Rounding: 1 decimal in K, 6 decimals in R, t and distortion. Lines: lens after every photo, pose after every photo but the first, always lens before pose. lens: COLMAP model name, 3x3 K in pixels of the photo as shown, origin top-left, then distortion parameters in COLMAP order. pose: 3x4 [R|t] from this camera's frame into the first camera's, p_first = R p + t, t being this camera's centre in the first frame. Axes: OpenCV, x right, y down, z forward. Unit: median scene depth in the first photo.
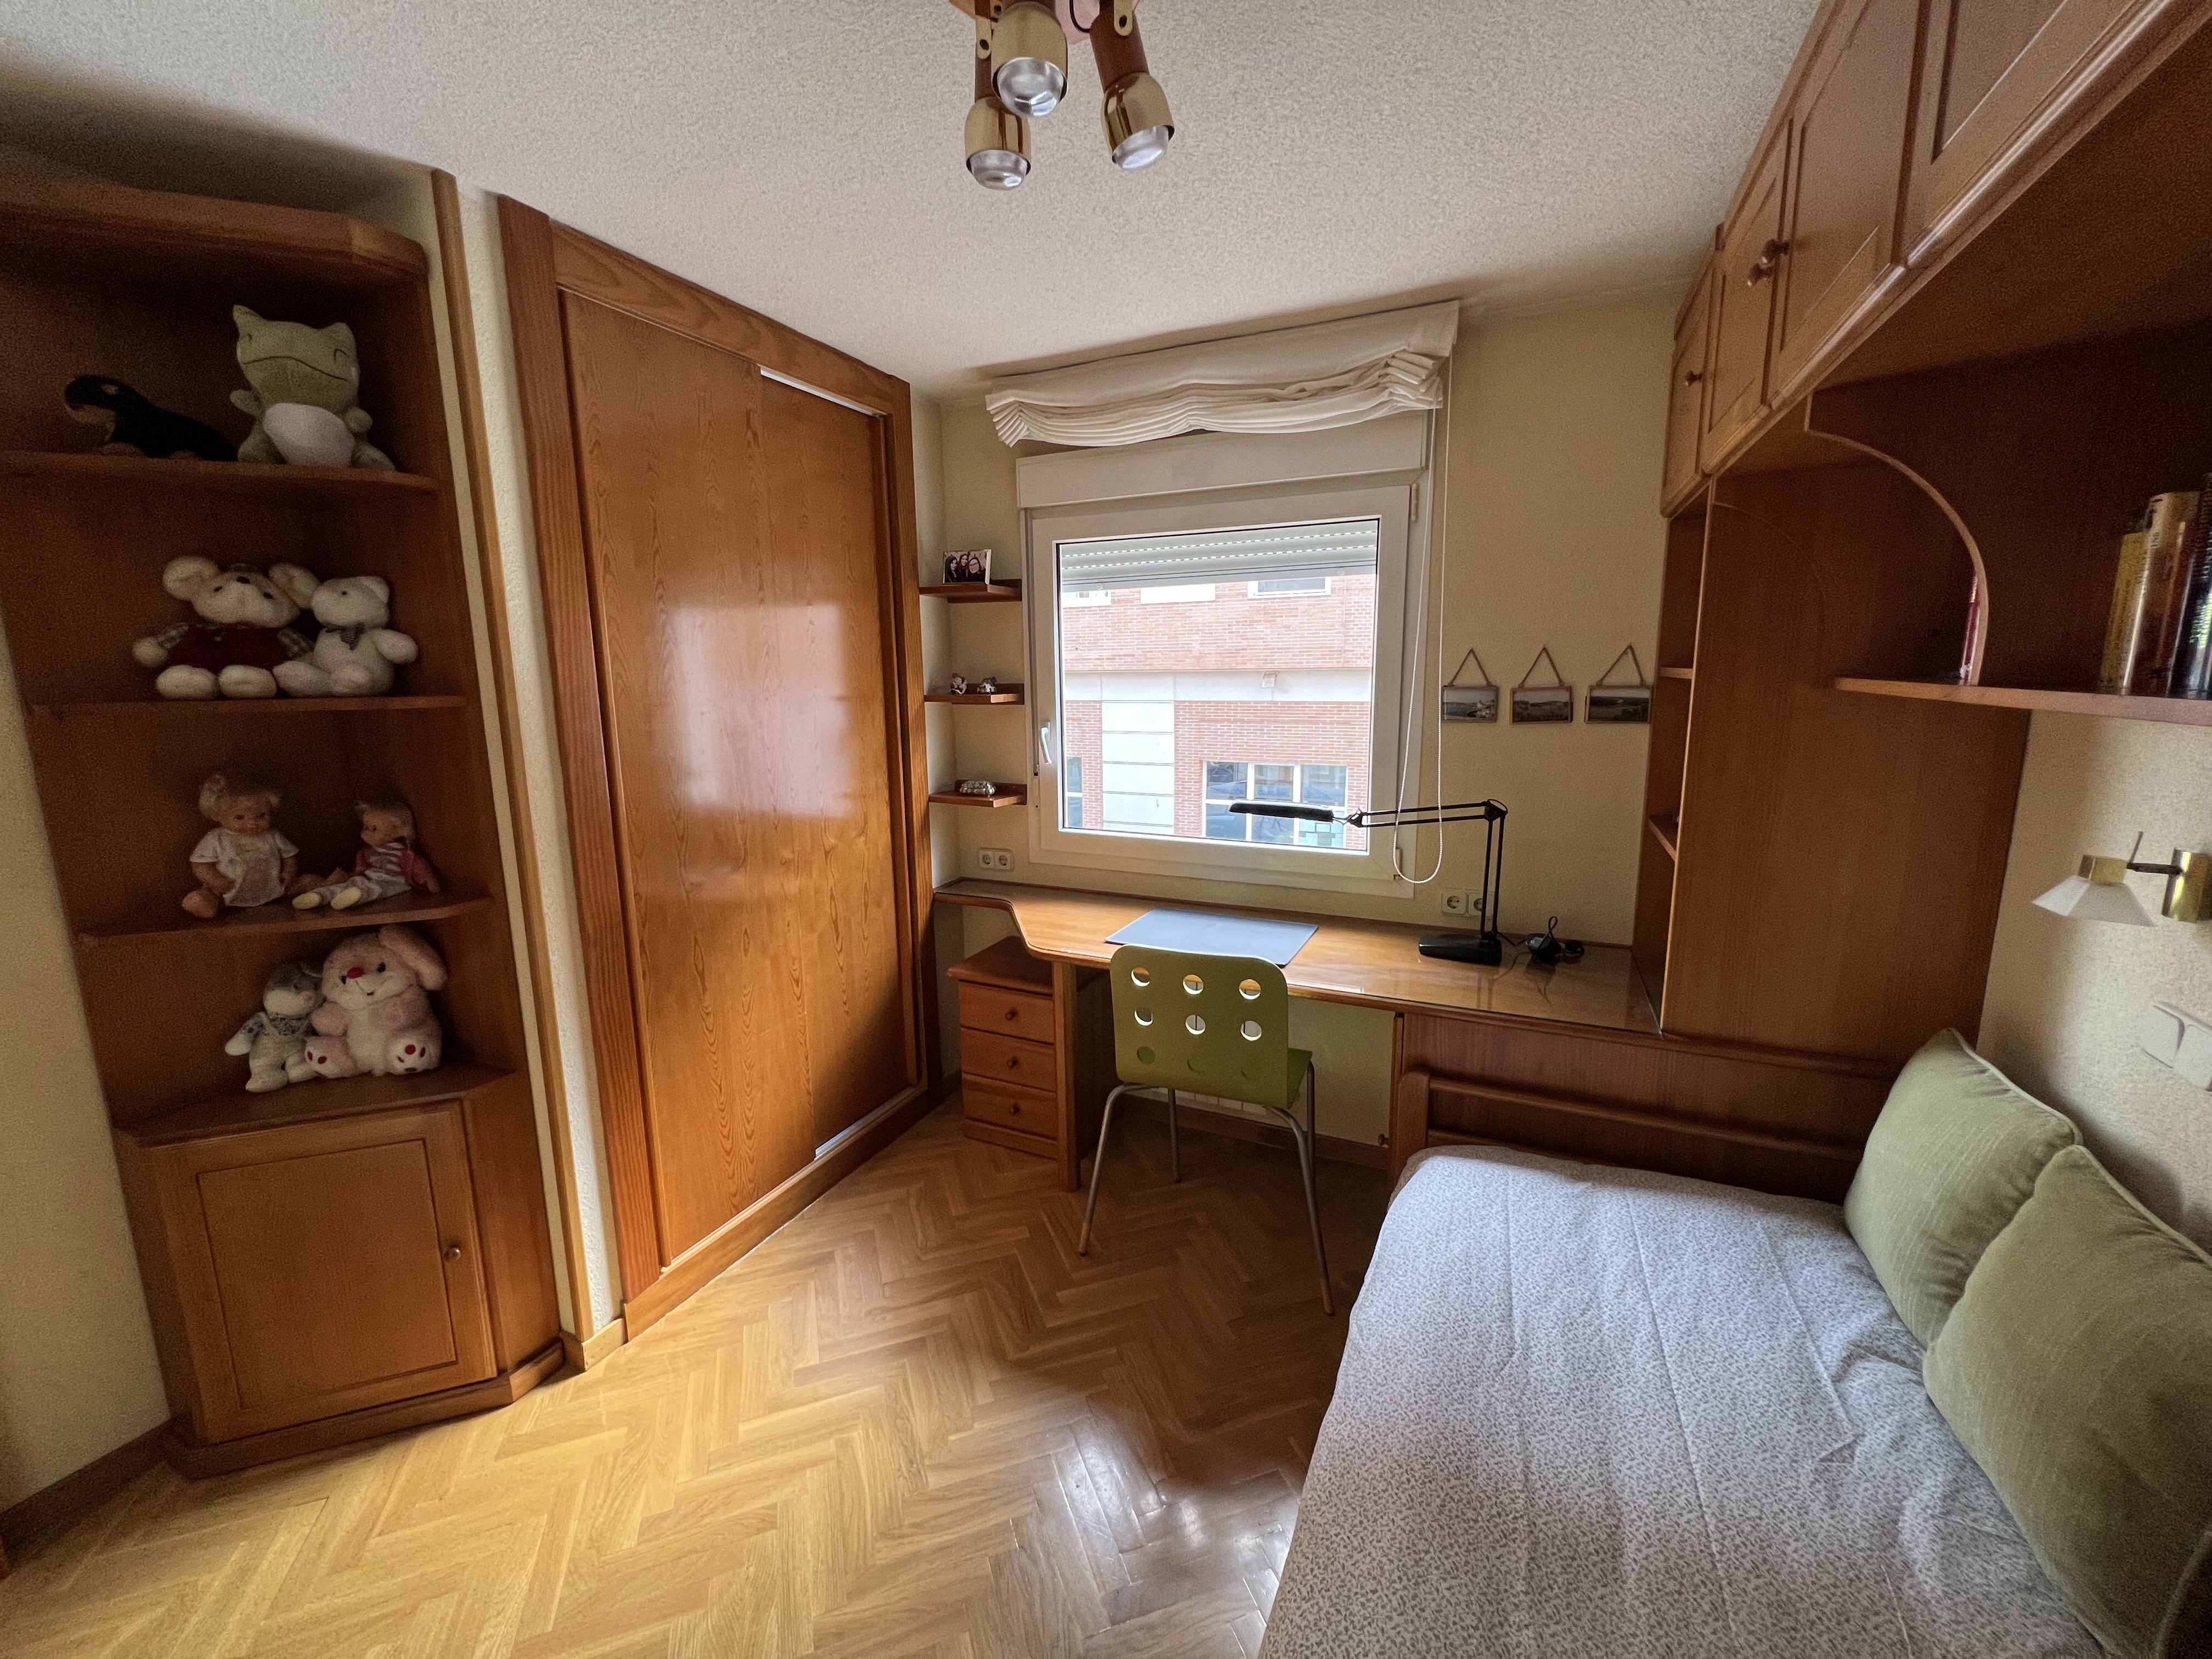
lens RADIAL K [[883.7, 0, 1098.5], [0, 883.7, 817.4], [0, 0, 1]] dist [-0.002600, -0.000153]
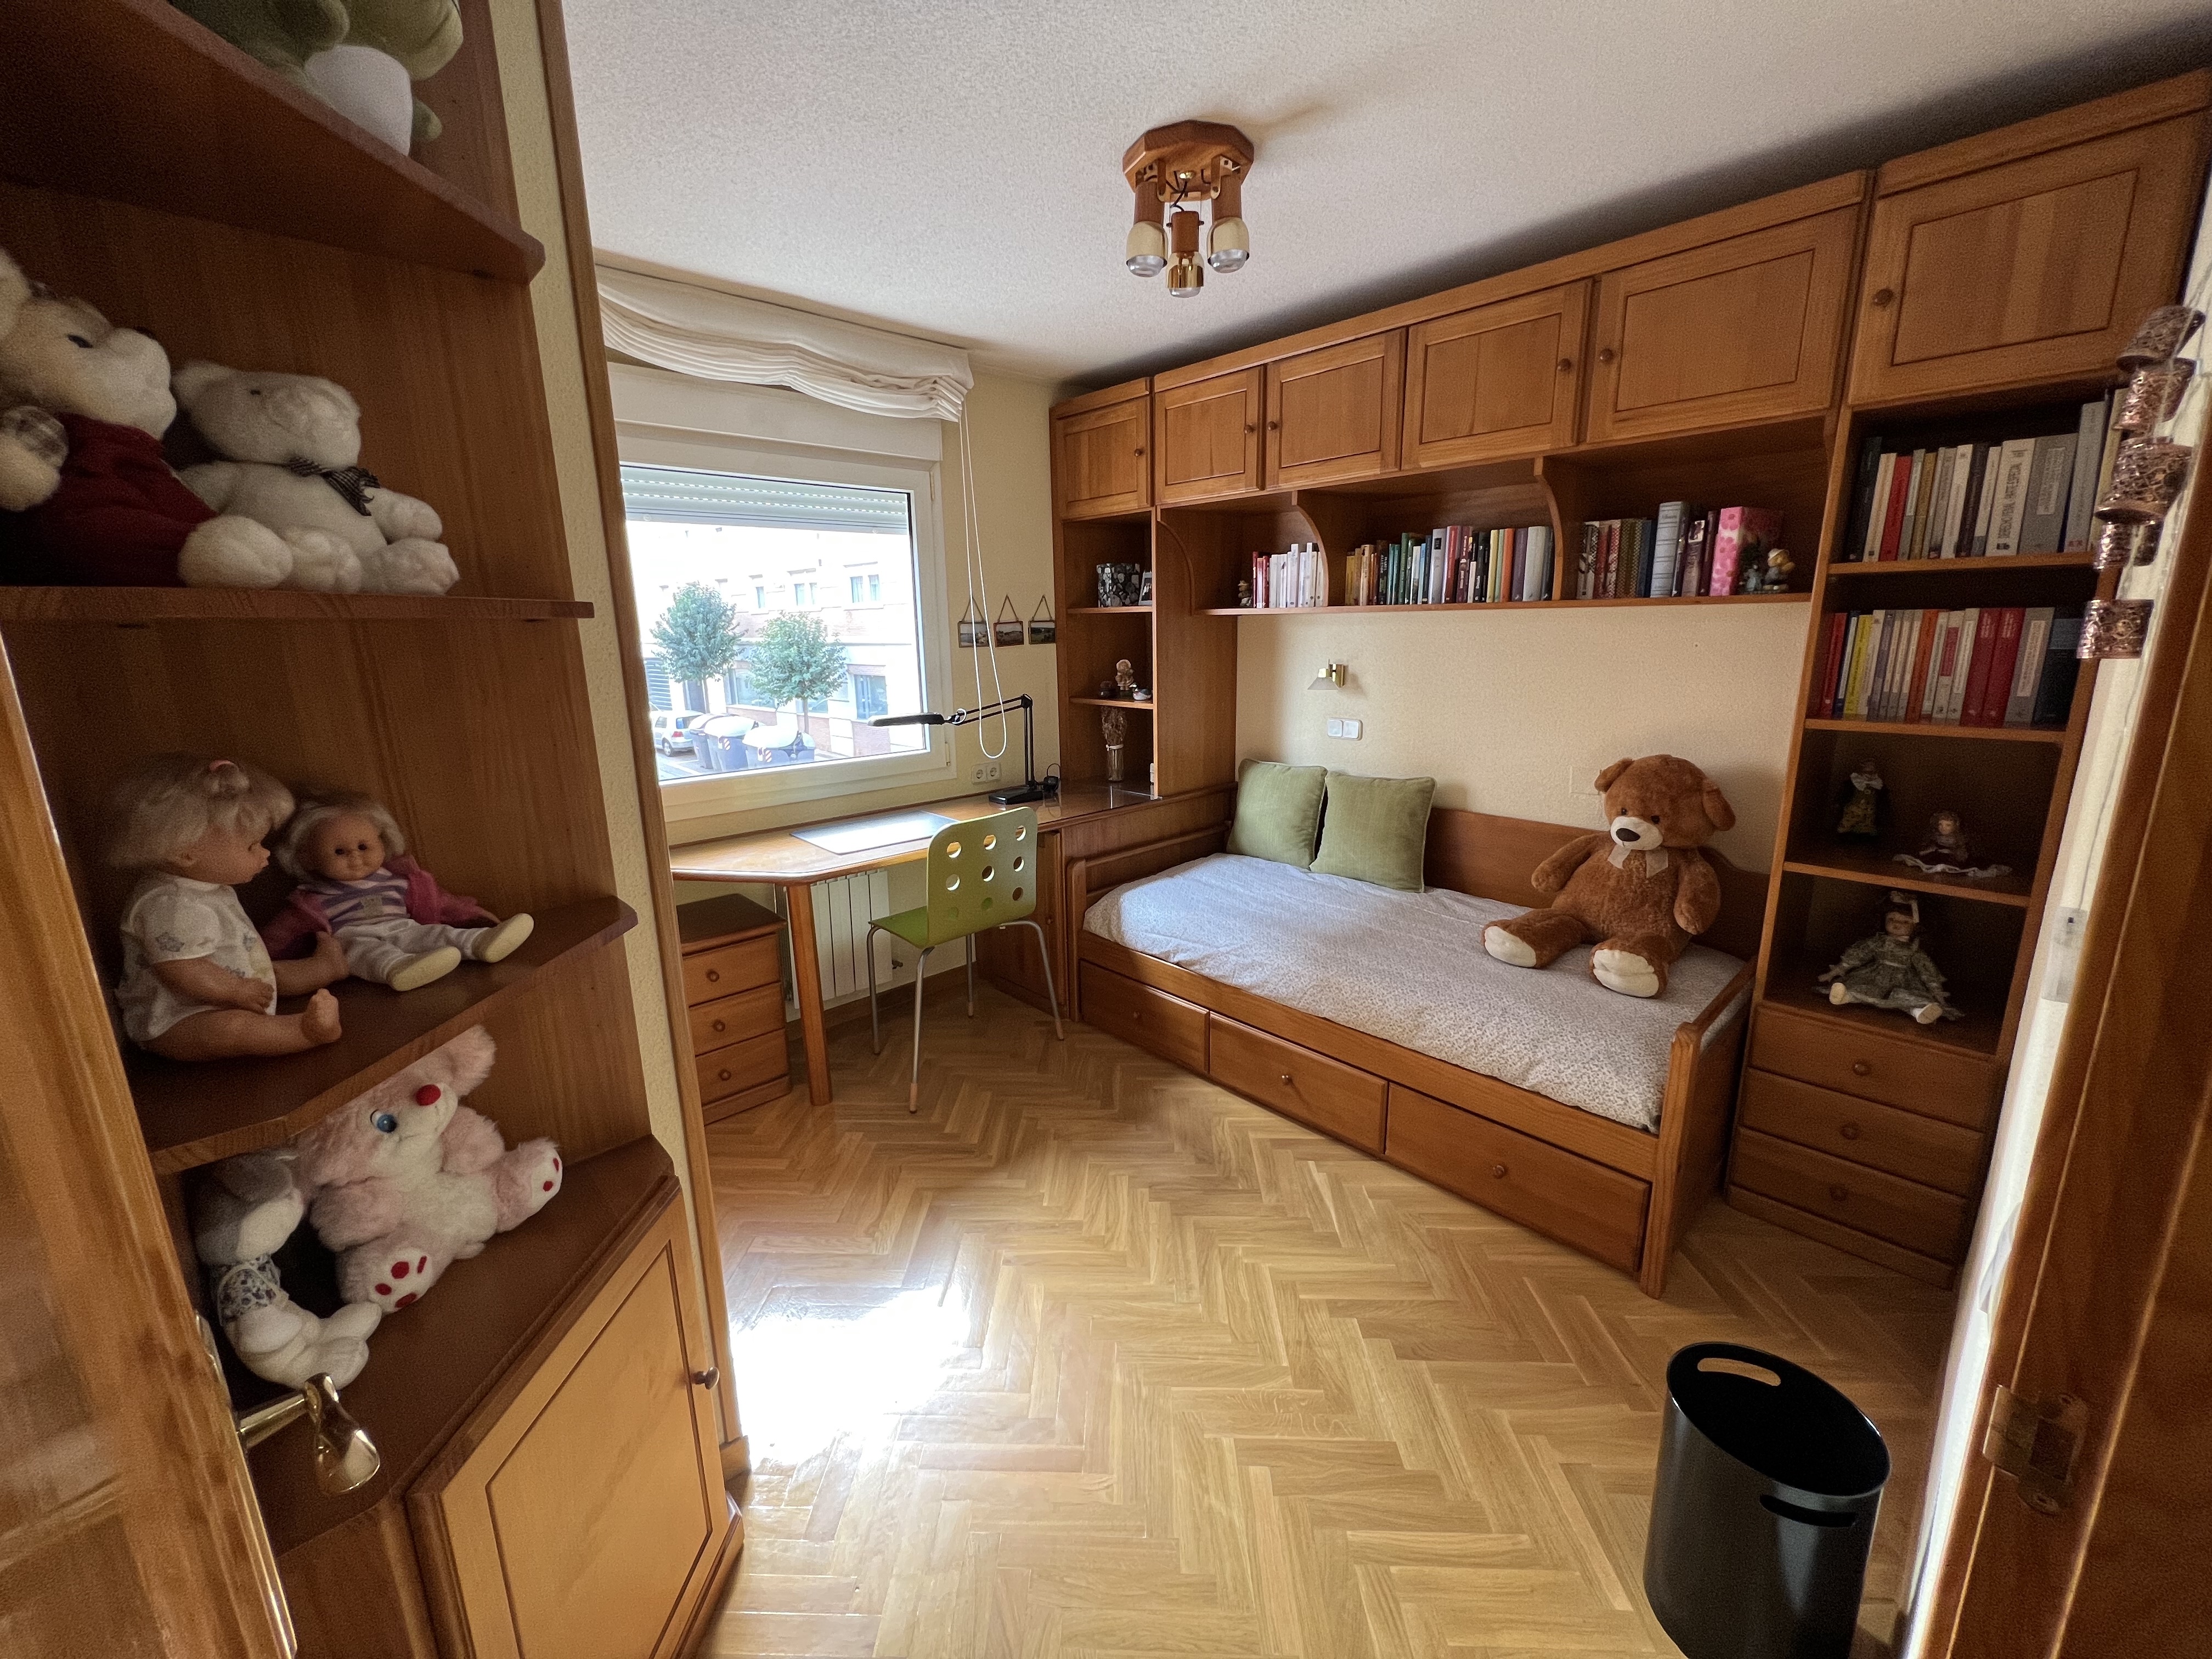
lens RADIAL K [[883.7, 0, 1098.5], [0, 883.7, 817.4], [0, 0, 1]] dist [-0.002600, -0.000153]
pose [[0.372629, -0.194167, 0.907440, -0.909937], [0.166545, 0.975981, 0.140443, -0.005161], [-0.912913, 0.098796, 0.396016, 0.284187]]
